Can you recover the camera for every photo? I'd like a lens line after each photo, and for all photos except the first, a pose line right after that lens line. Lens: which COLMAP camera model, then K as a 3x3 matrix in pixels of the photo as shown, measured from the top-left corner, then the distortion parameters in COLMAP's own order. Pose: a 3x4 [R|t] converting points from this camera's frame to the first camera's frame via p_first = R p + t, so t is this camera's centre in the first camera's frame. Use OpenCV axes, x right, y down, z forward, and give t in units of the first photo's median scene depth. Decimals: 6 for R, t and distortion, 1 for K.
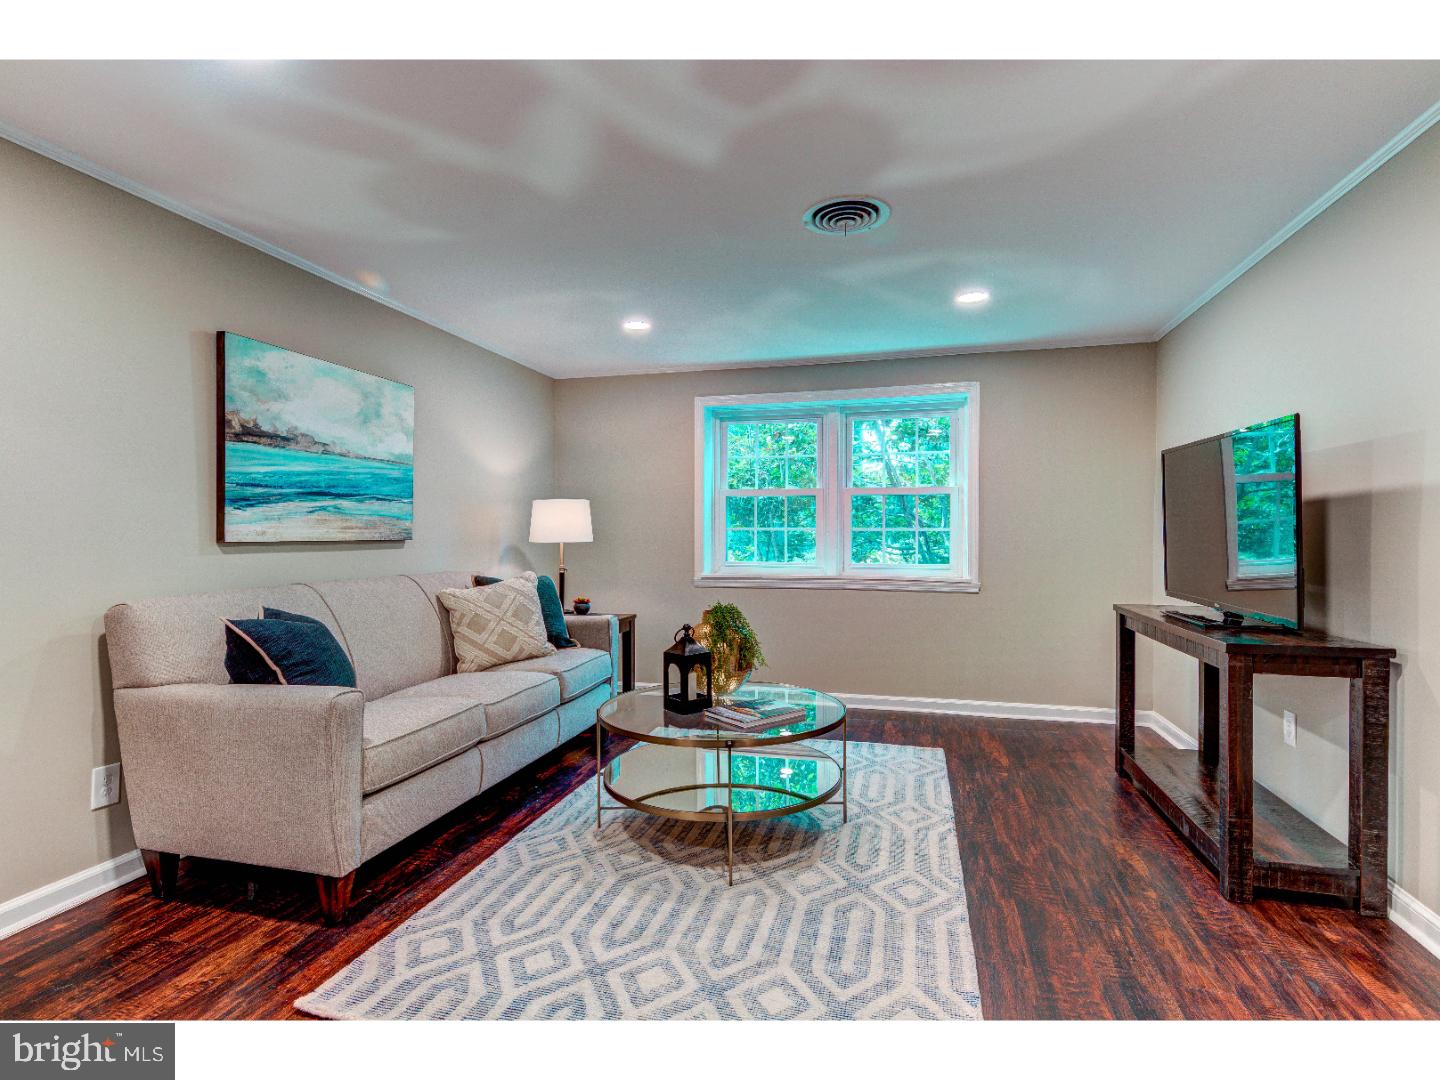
lens RADIAL K [[728.2, 0, 717.1], [0, 728.2, 537.7], [0, 0, 1]] dist [0.024307, -0.007272]
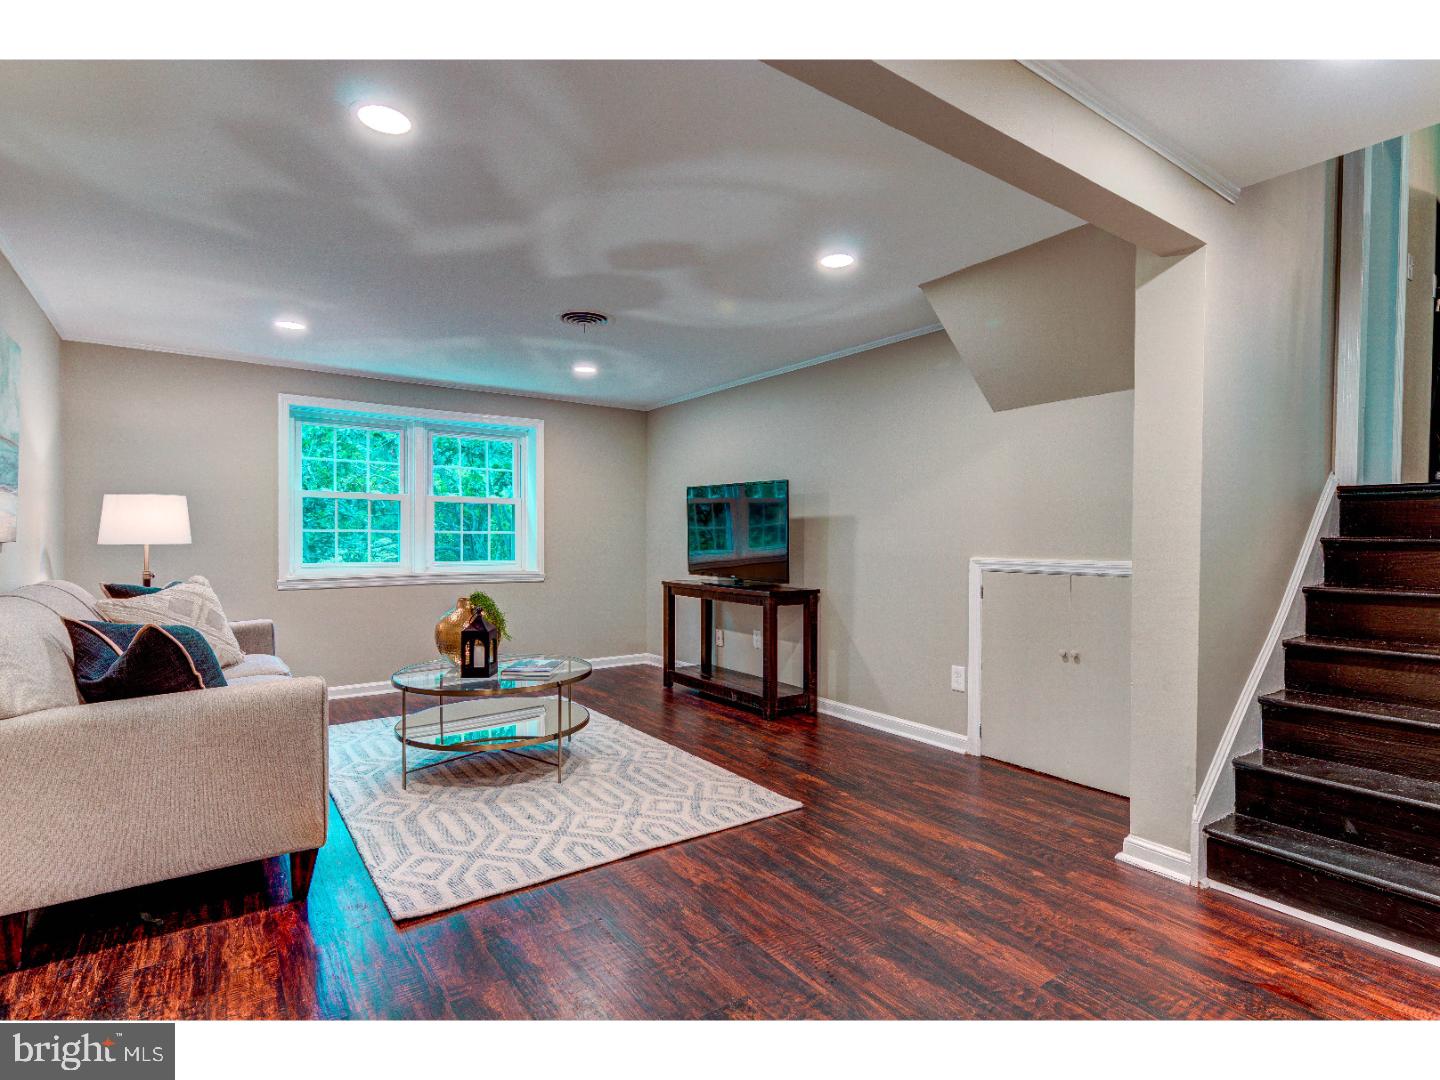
lens RADIAL K [[728.2, 0, 721.1], [0, 728.2, 543.4], [0, 0, 1]] dist [0.024307, -0.007272]
pose [[0.633598, -0.004686, 0.773648, -0.719408], [0.000438, 0.999984, 0.005697, 0.000232], [-0.773662, -0.003271, 0.633590, -0.117789]]
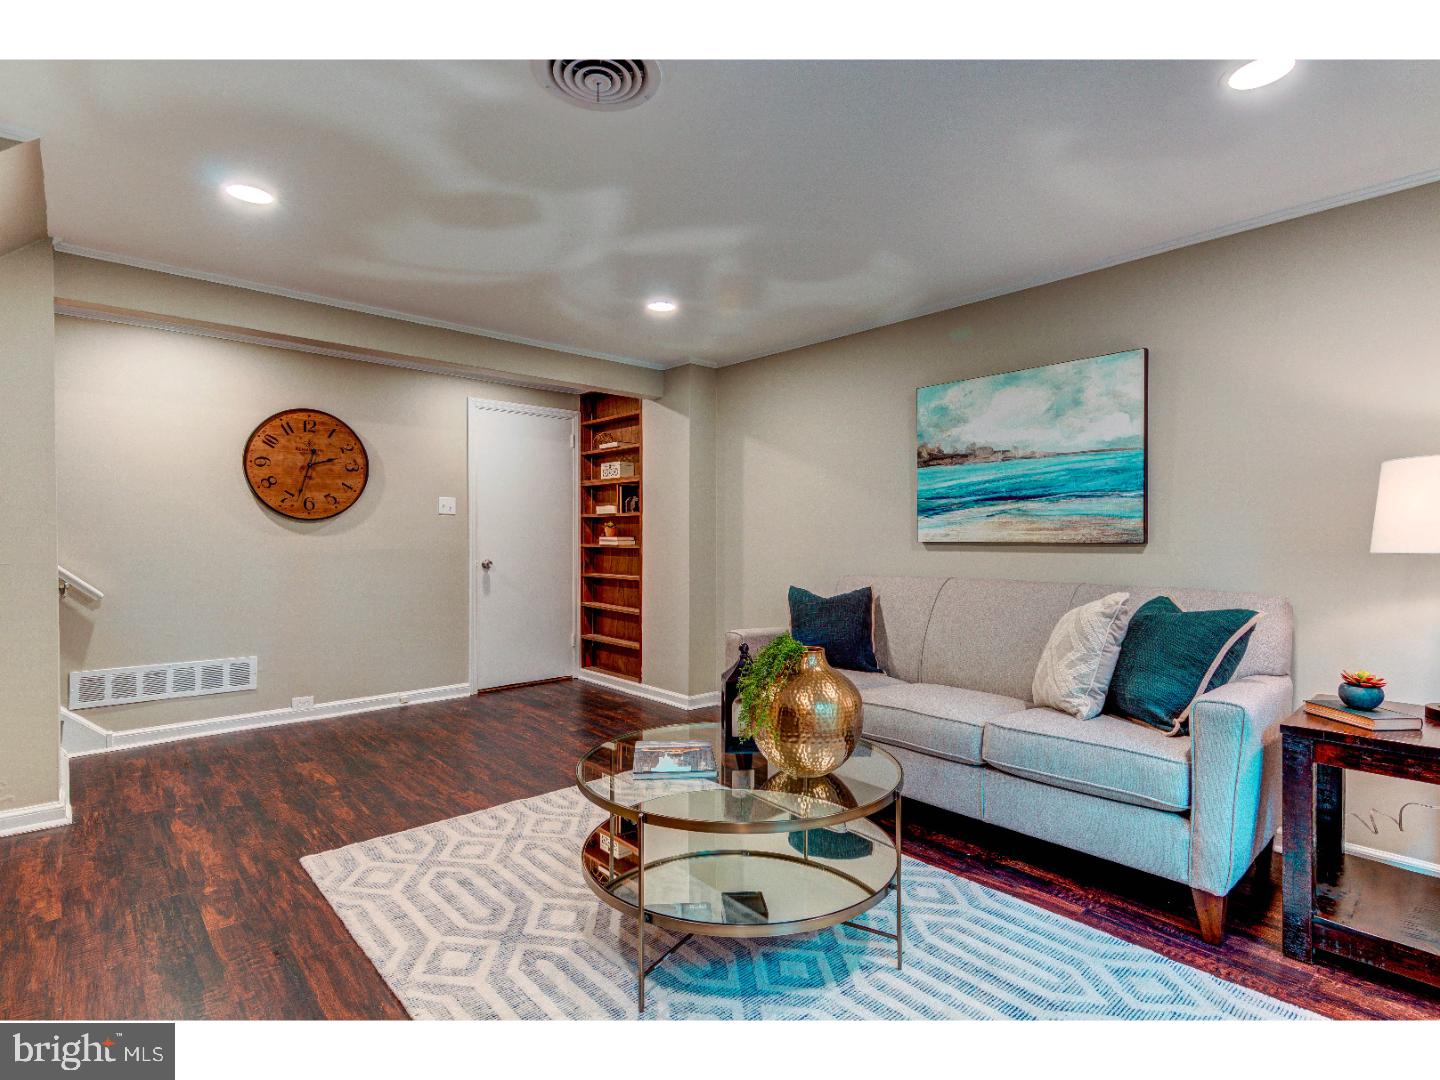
lens RADIAL K [[728.2, 0, 720.5], [0, 728.2, 540.9], [0, 0, 1]] dist [0.024307, -0.007272]
pose [[-0.545888, 0.005259, -0.837842, 0.641654], [-0.003013, 0.999962, 0.008240, -0.005721], [0.837853, 0.007022, -0.545851, 1.368513]]
